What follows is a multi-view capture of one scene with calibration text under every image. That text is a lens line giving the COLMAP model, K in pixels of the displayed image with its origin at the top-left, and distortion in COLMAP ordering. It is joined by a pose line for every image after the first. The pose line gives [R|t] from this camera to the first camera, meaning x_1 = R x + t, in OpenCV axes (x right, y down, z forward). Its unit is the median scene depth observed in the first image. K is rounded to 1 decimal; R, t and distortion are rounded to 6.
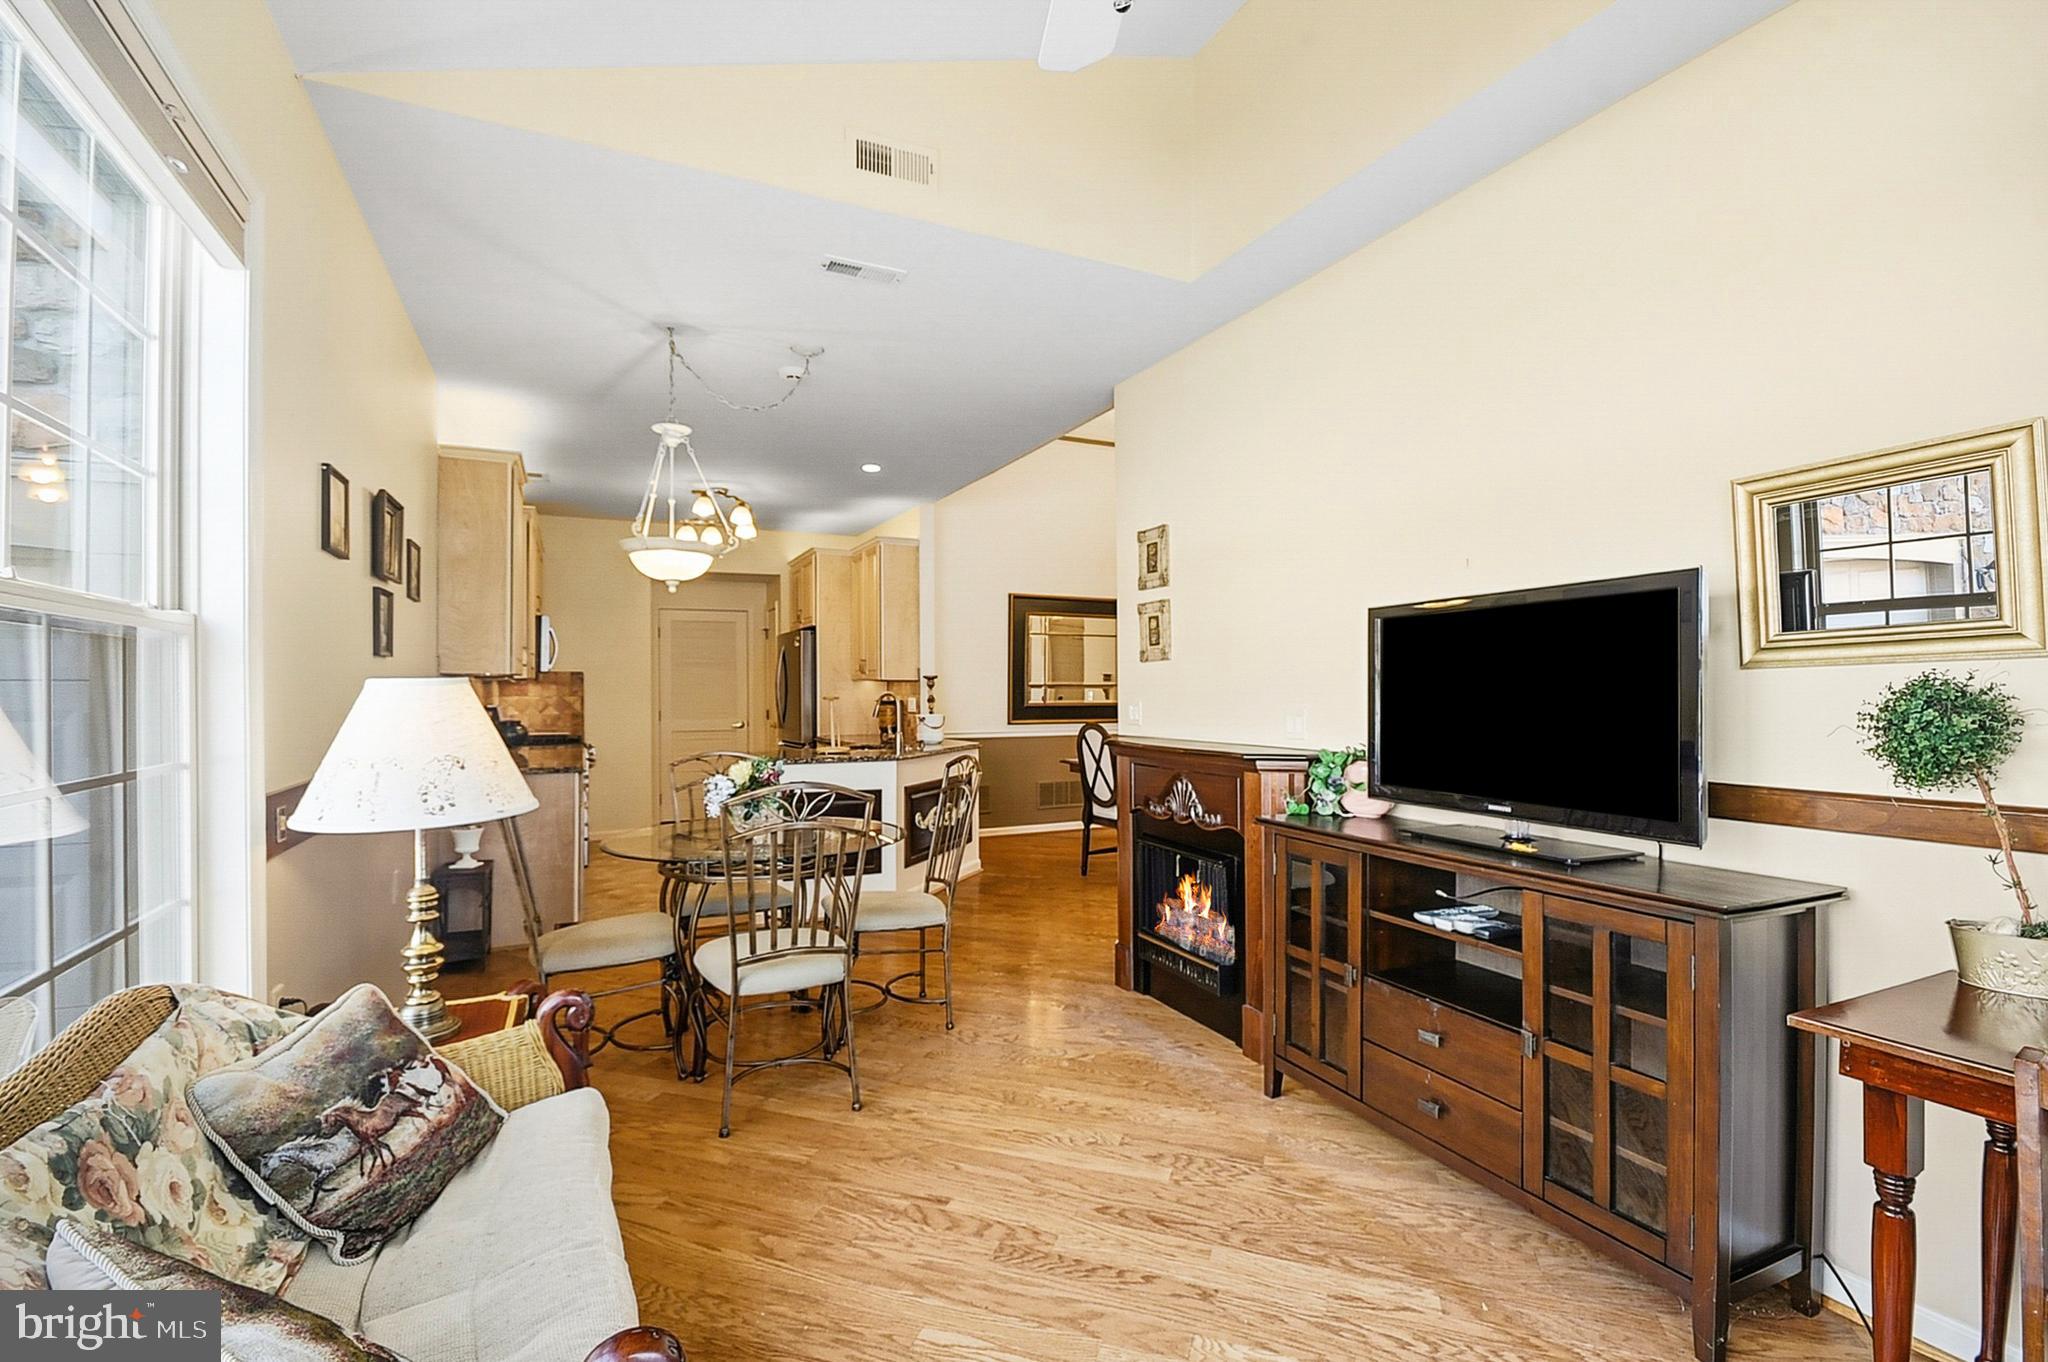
lens RADIAL K [[924.1, 0, 1017.2], [0, 924.1, 682.0], [0, 0, 1]] dist [-0.004973, -0.000312]
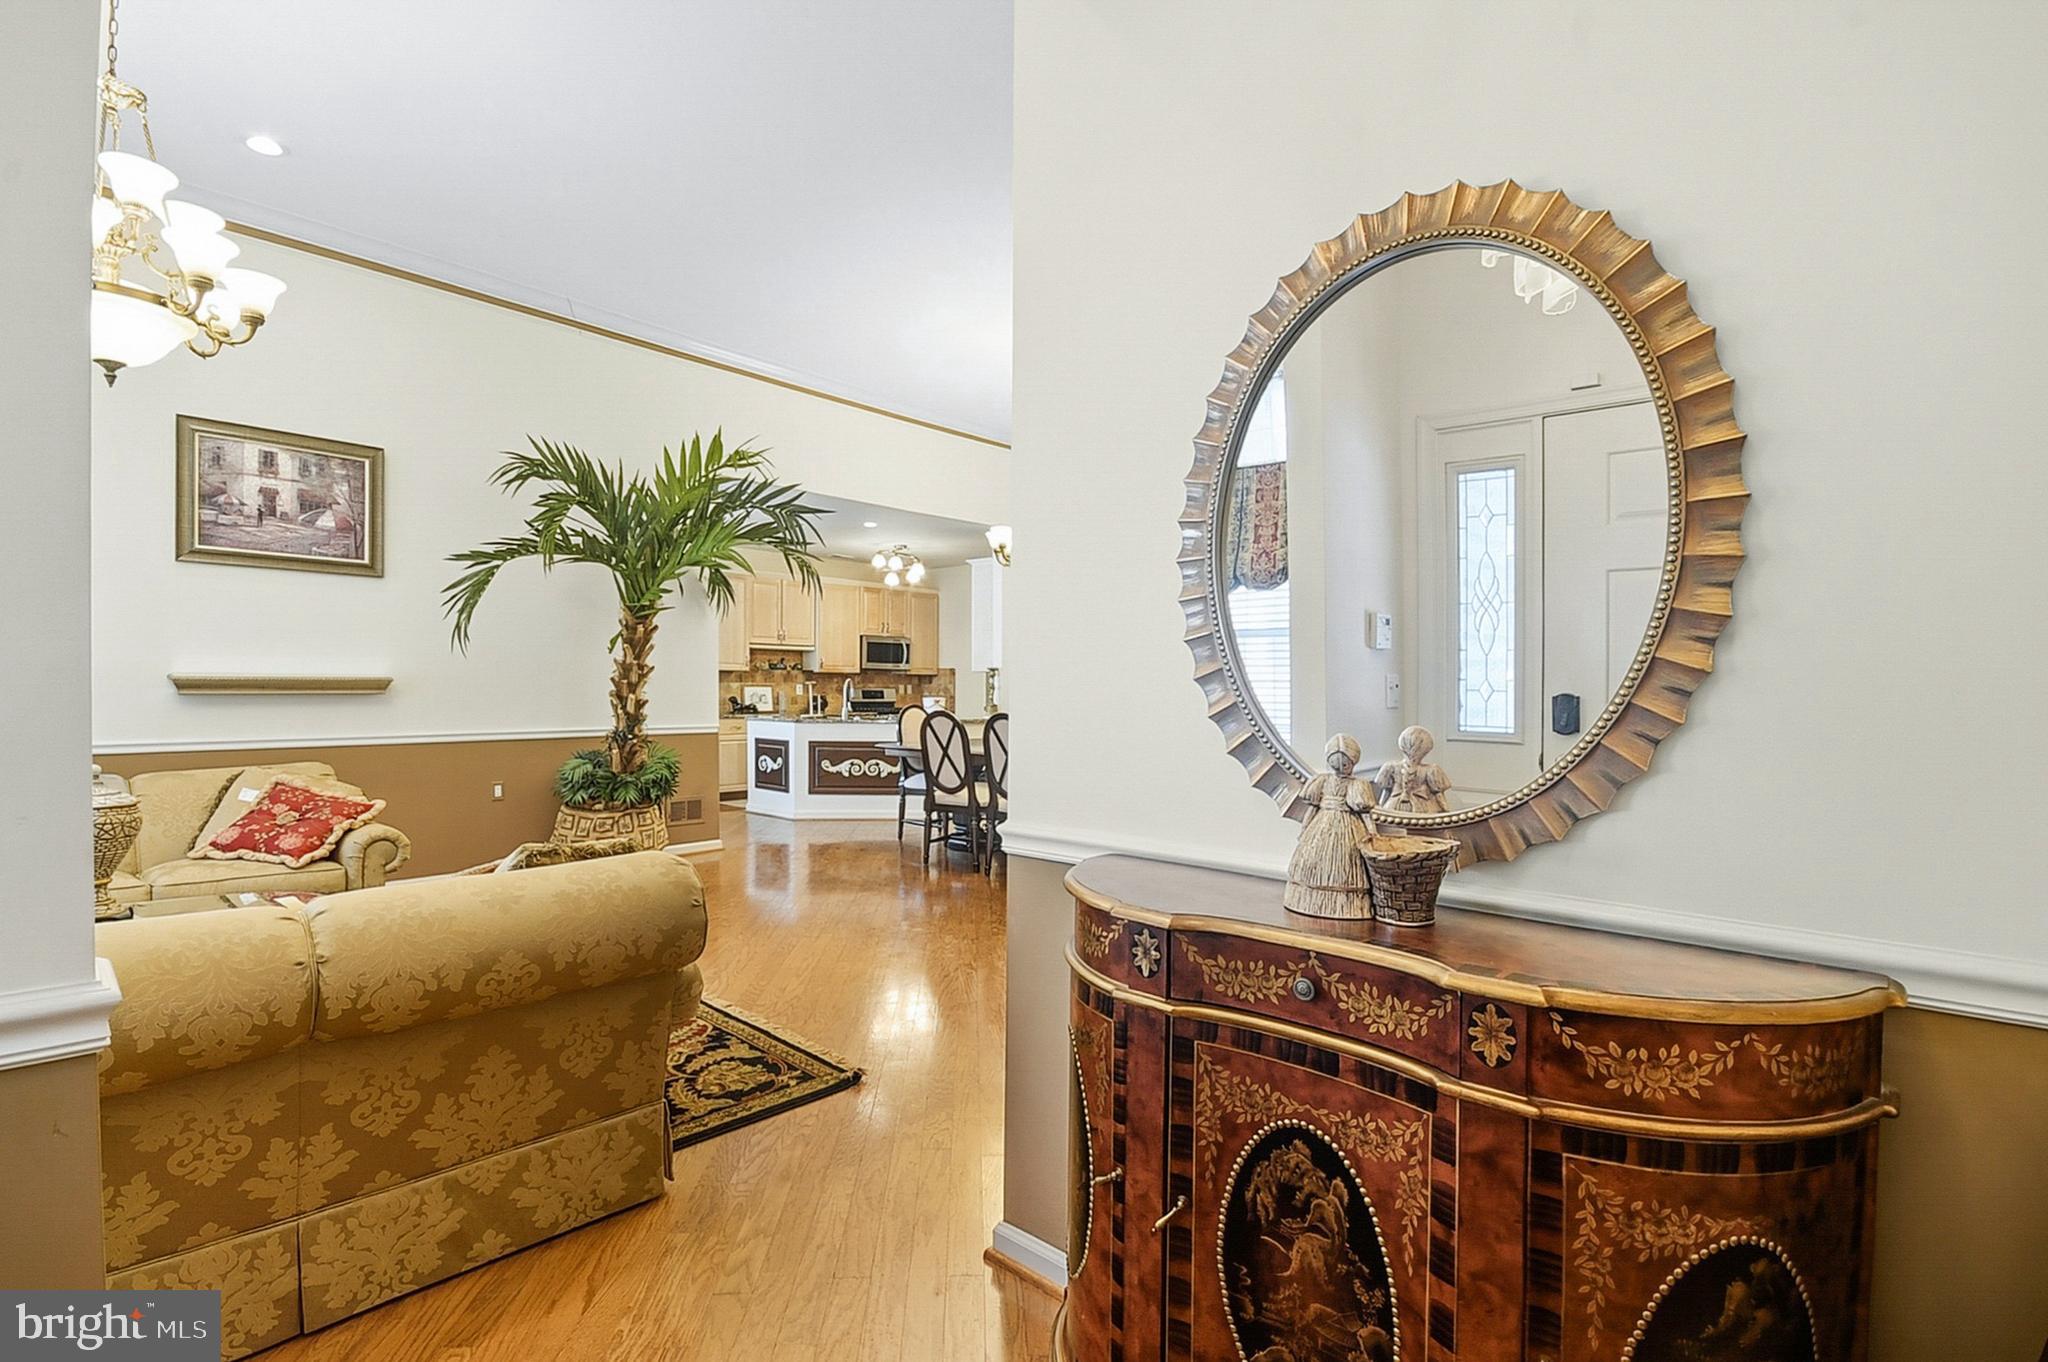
lens RADIAL K [[922.3, 0, 1012.9], [0, 922.3, 701.3], [0, 0, 1]] dist [-0.000107, 0.000296]
pose [[0.382230, 0.020605, -0.923837, 1.001447], [0.000247, 0.999749, 0.022401, 0.009932], [0.924067, -0.008791, 0.382129, 0.519964]]
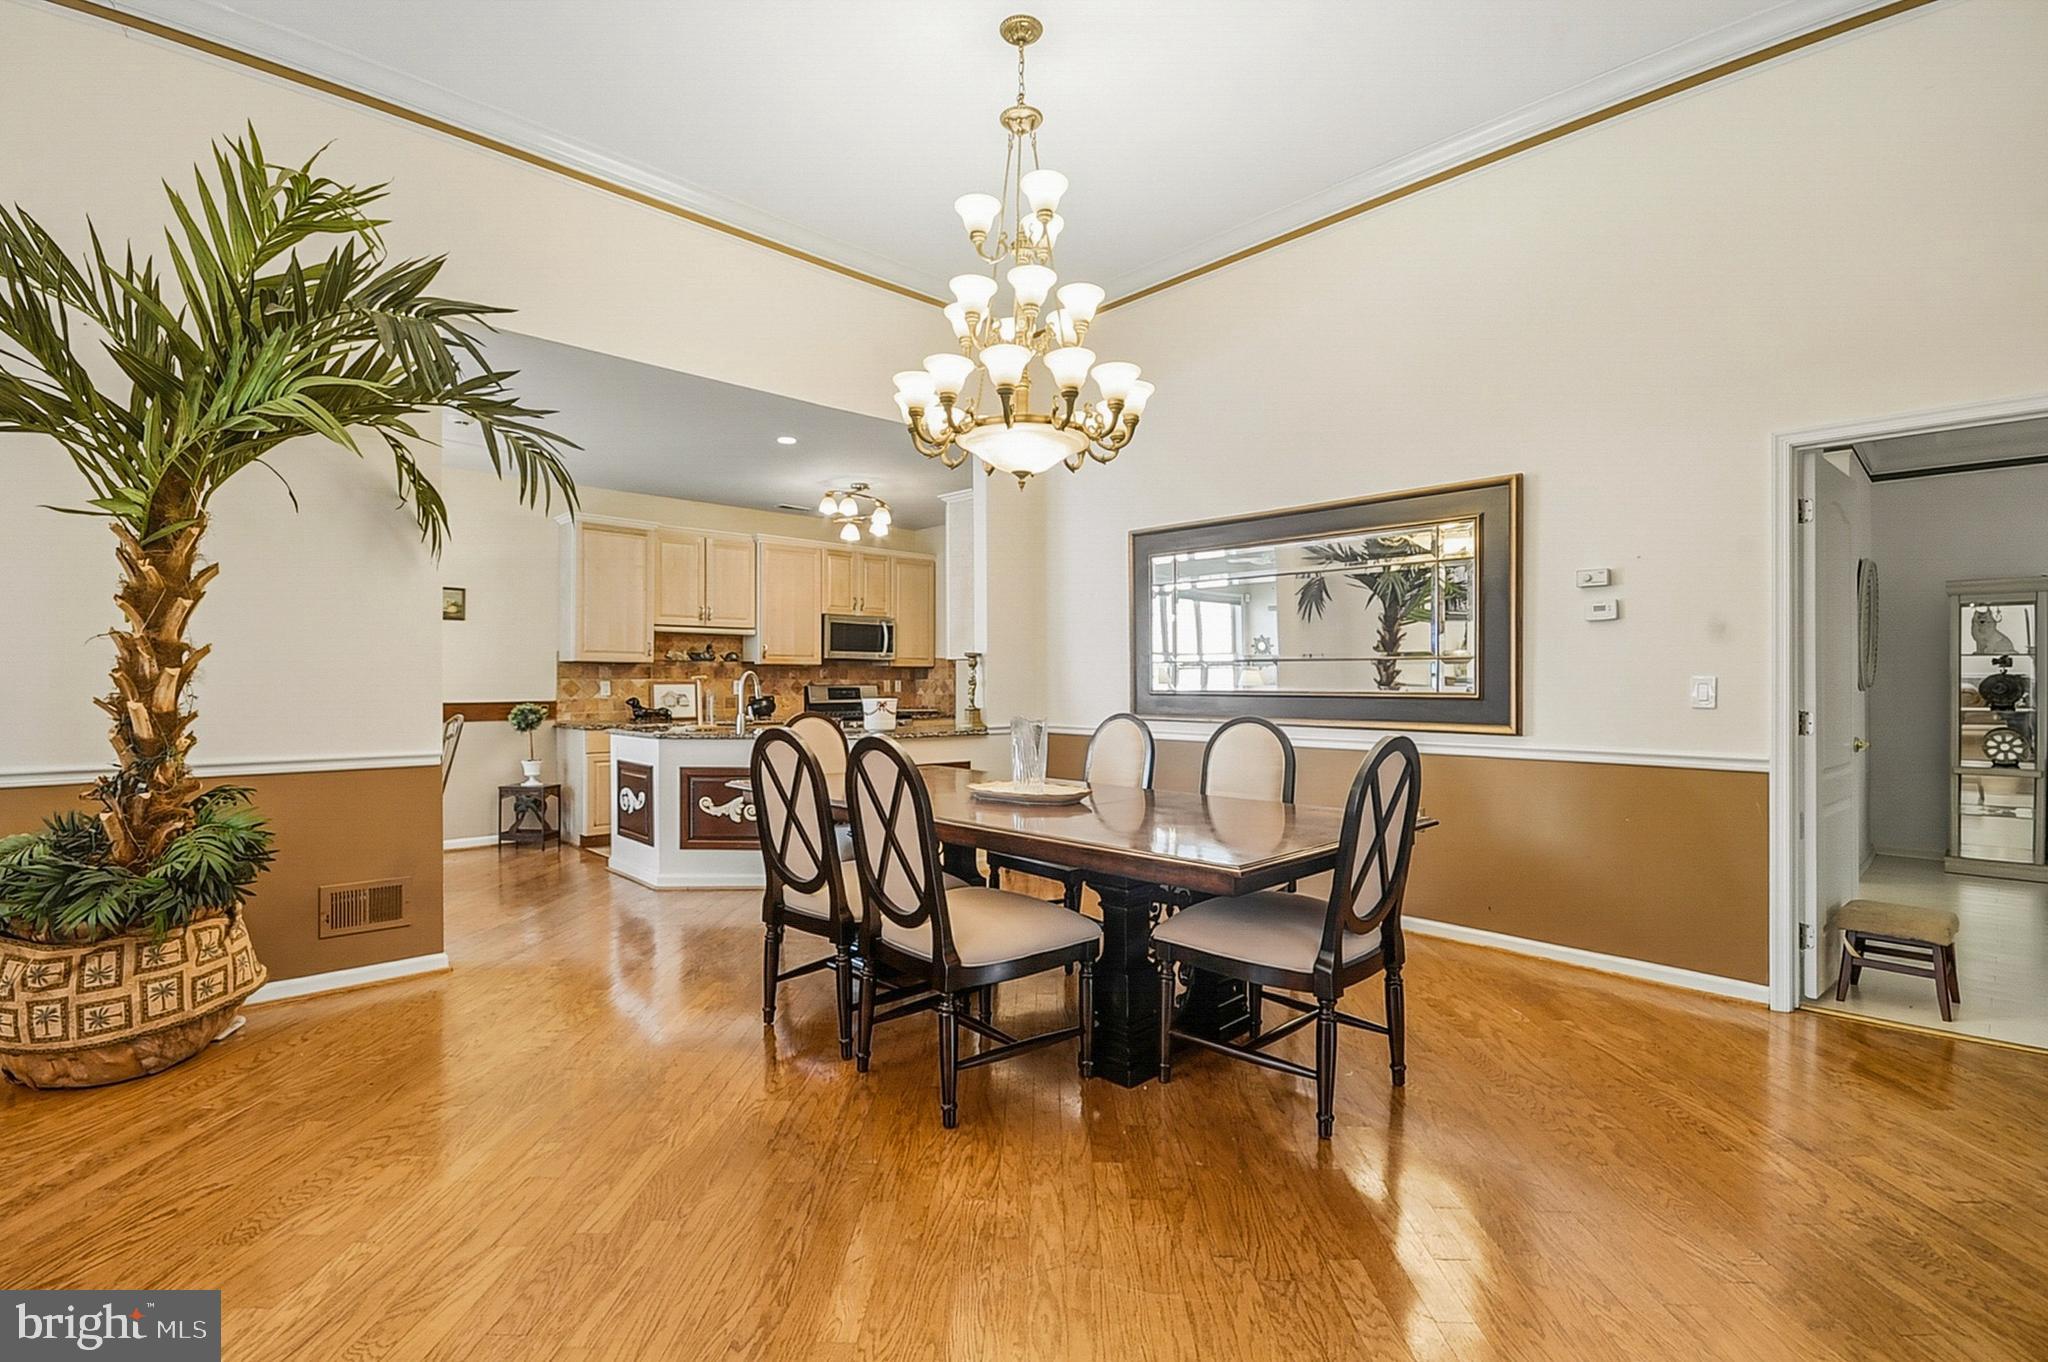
lens RADIAL K [[924.1, 0, 1017.2], [0, 924.1, 682.0], [0, 0, 1]] dist [-0.004973, -0.000312]
pose [[0.310850, 0.002977, -0.950454, 0.660055], [0.008188, 0.999950, 0.005810, 0.013744], [0.950424, -0.009589, 0.310810, 0.737334]]
